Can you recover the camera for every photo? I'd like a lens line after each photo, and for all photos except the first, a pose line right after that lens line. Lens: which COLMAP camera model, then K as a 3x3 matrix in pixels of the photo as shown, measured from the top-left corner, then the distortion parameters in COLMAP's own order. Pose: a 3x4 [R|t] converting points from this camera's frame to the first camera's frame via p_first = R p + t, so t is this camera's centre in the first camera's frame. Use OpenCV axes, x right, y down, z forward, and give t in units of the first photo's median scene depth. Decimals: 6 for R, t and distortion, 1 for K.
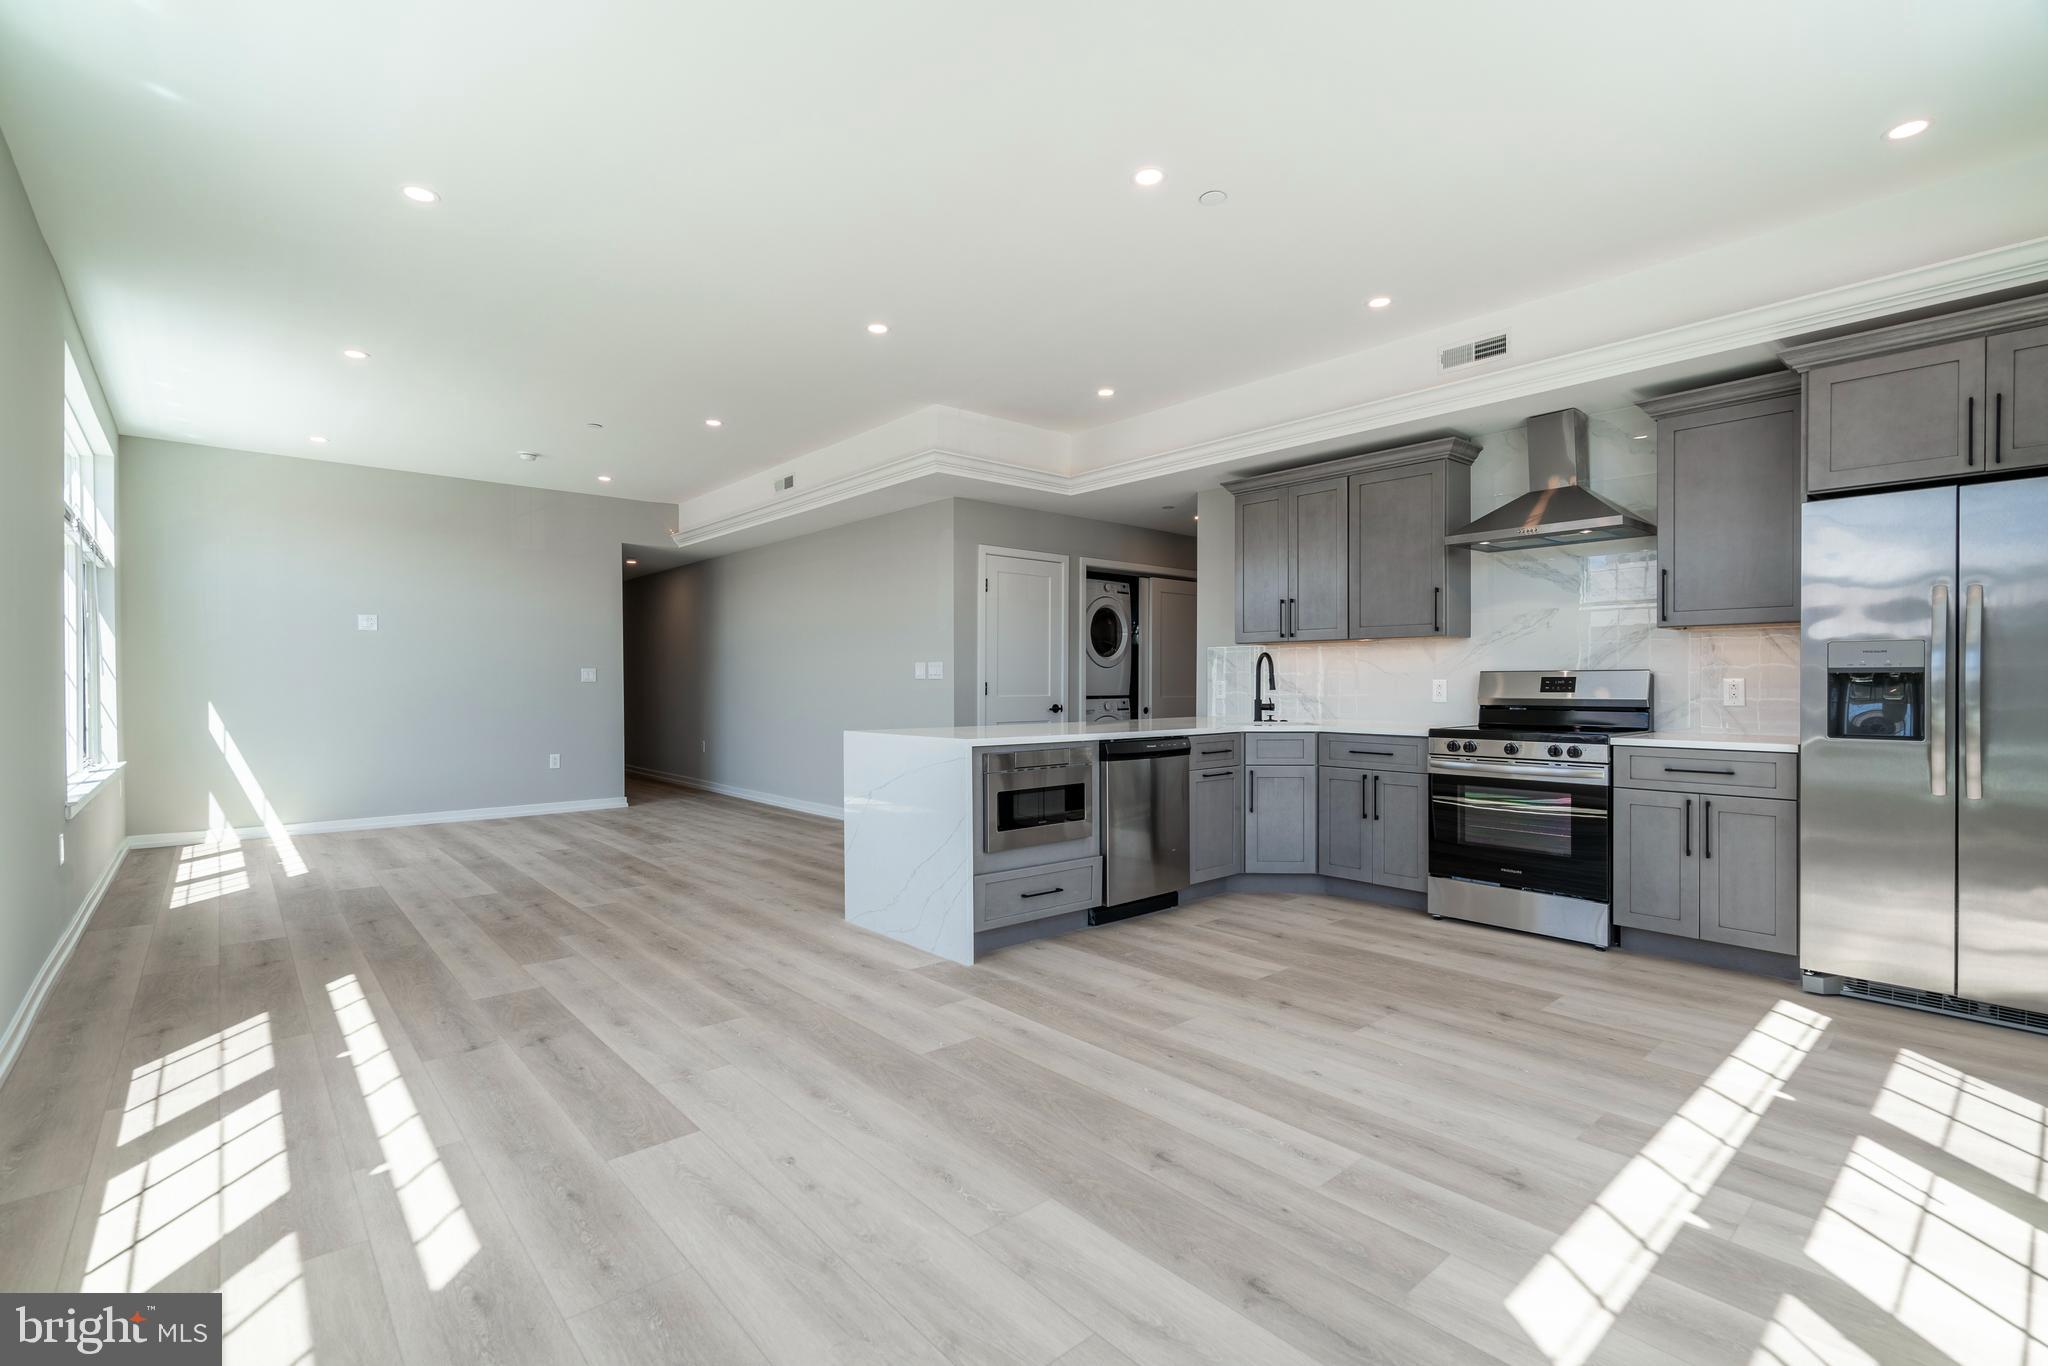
lens RADIAL K [[930.0, 0, 1010.8], [0, 930.0, 701.4], [0, 0, 1]] dist [-0.005127, 0.001040]
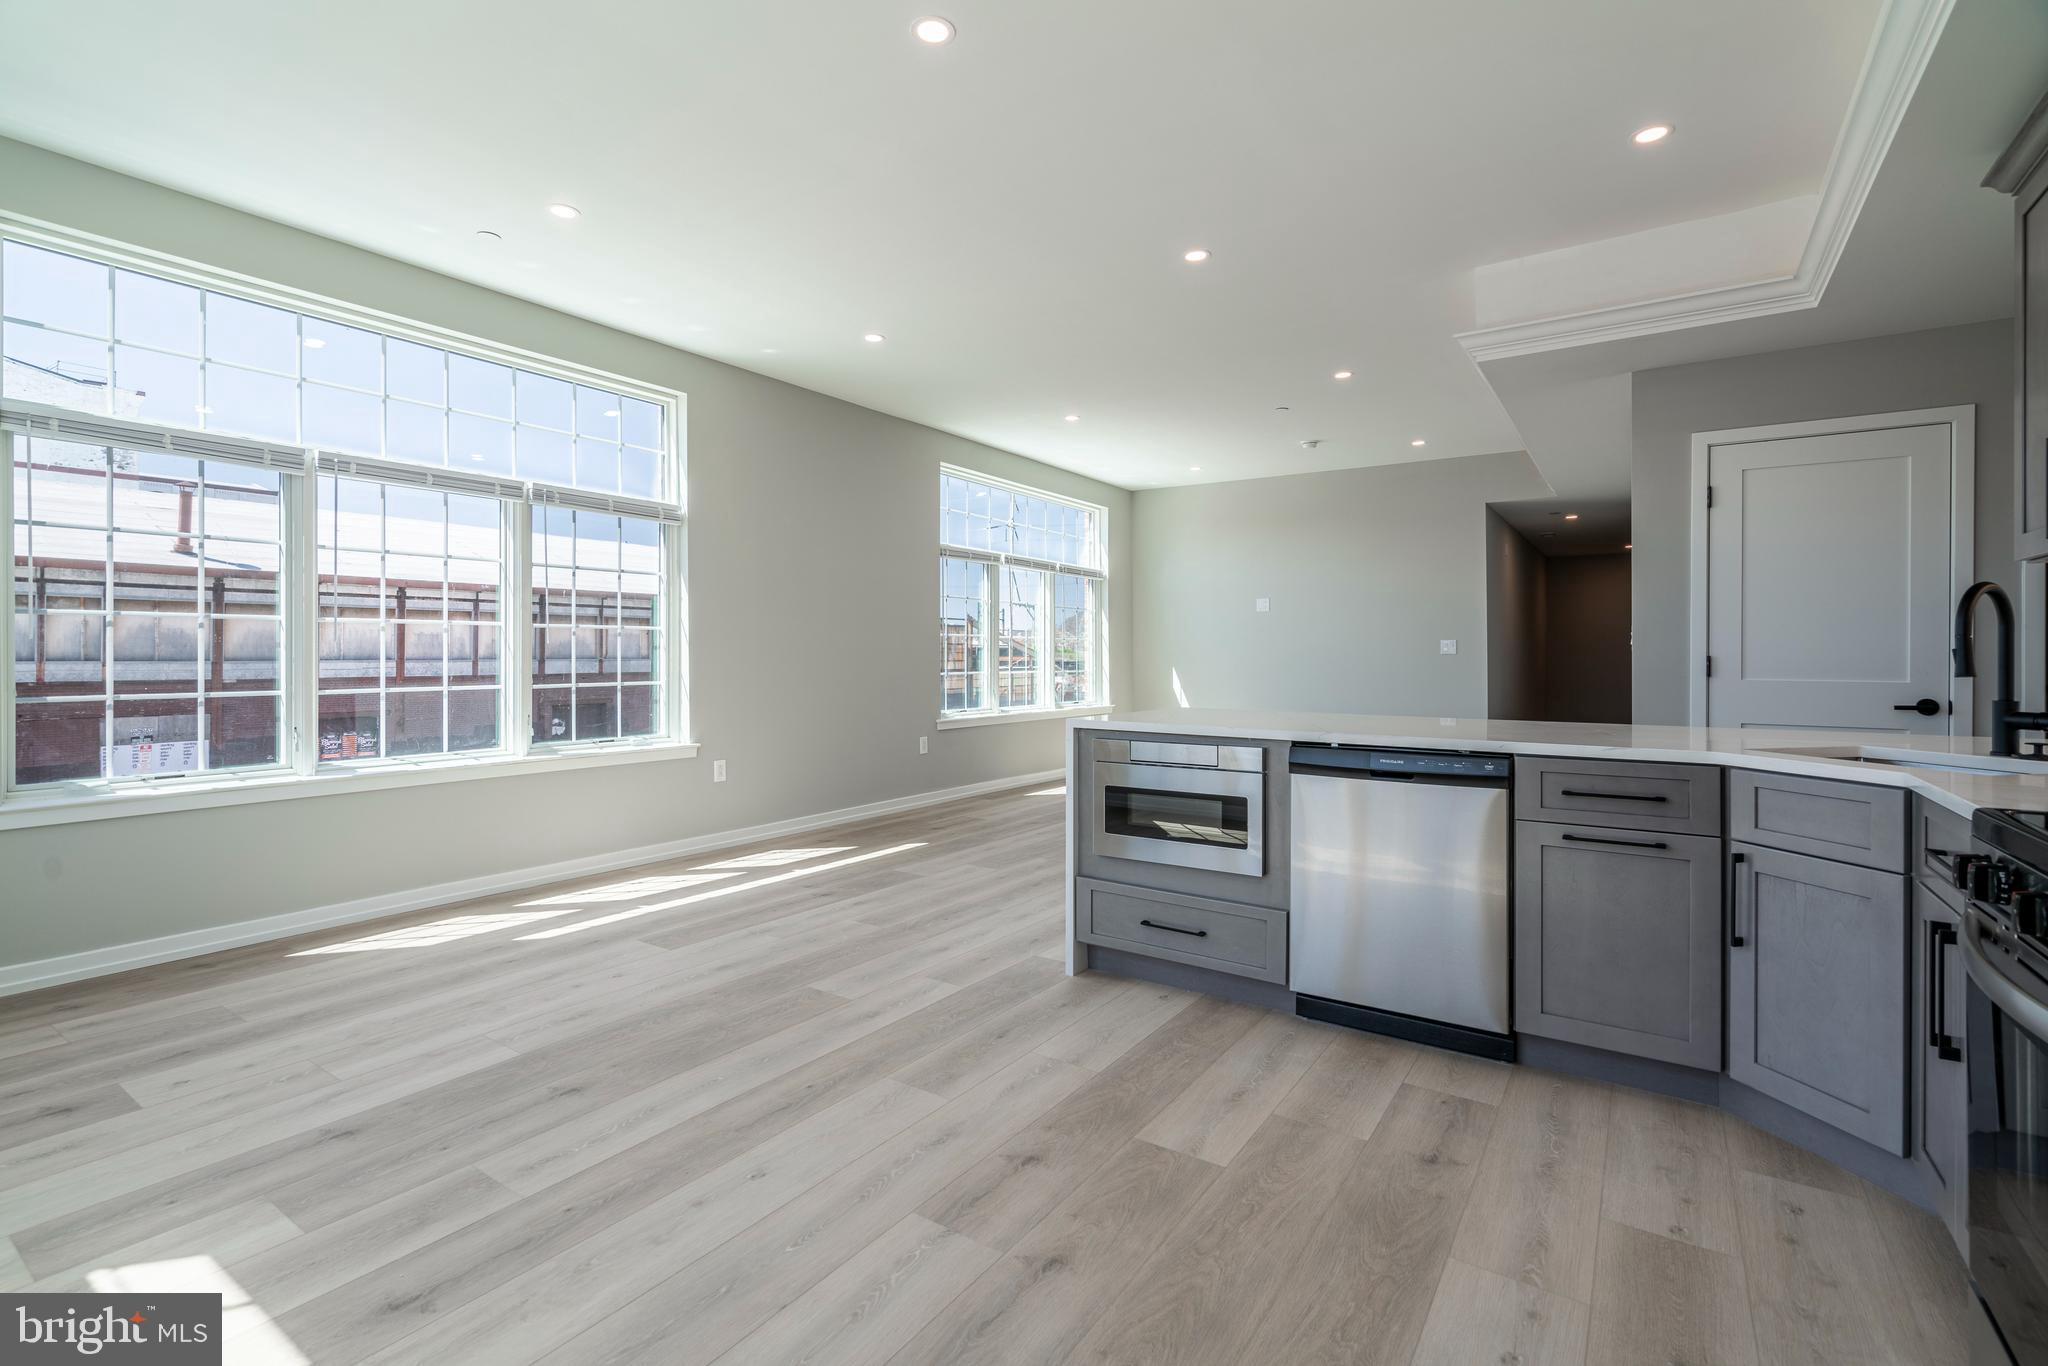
lens RADIAL K [[930.0, 0, 1009.5], [0, 930.0, 654.3], [0, 0, 1]] dist [-0.005127, 0.001040]
pose [[0.253629, 0.002254, -0.967299, 0.796764], [-0.024128, 0.999701, -0.003997, -0.014354], [0.967000, 0.024353, 0.253608, 0.722062]]
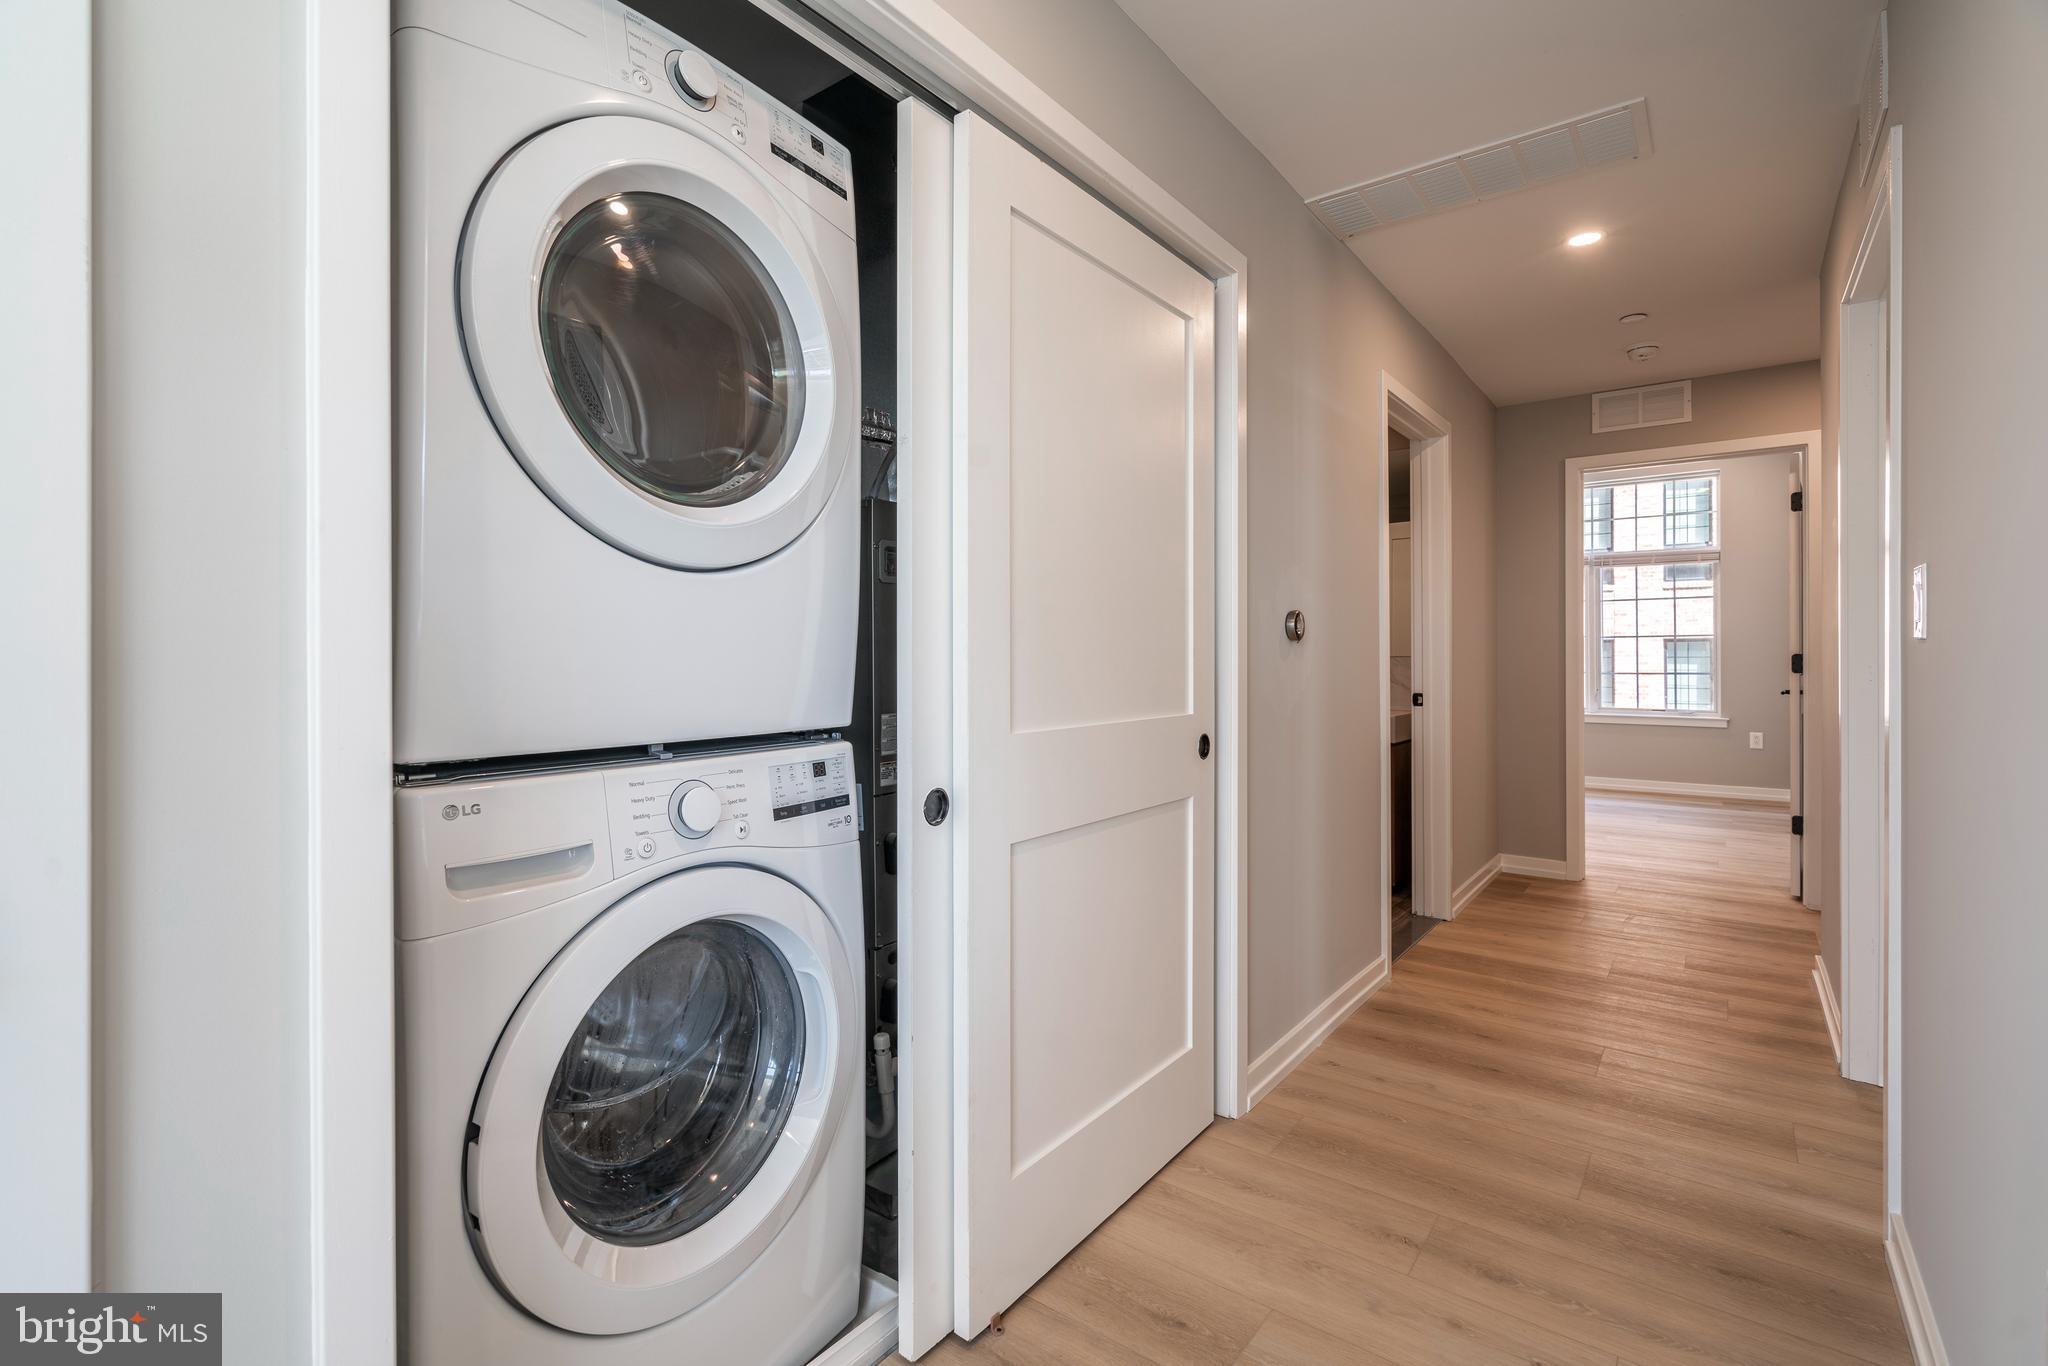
lens RADIAL K [[930.0, 0, 1015.6], [0, 930.0, 665.8], [0, 0, 1]] dist [-0.005127, 0.001040]
pose [[0.975285, -0.001377, 0.220948, 0.251069], [0.003735, 0.999940, -0.010255, -0.036280], [-0.220921, 0.010827, 0.975232, 1.708244]]
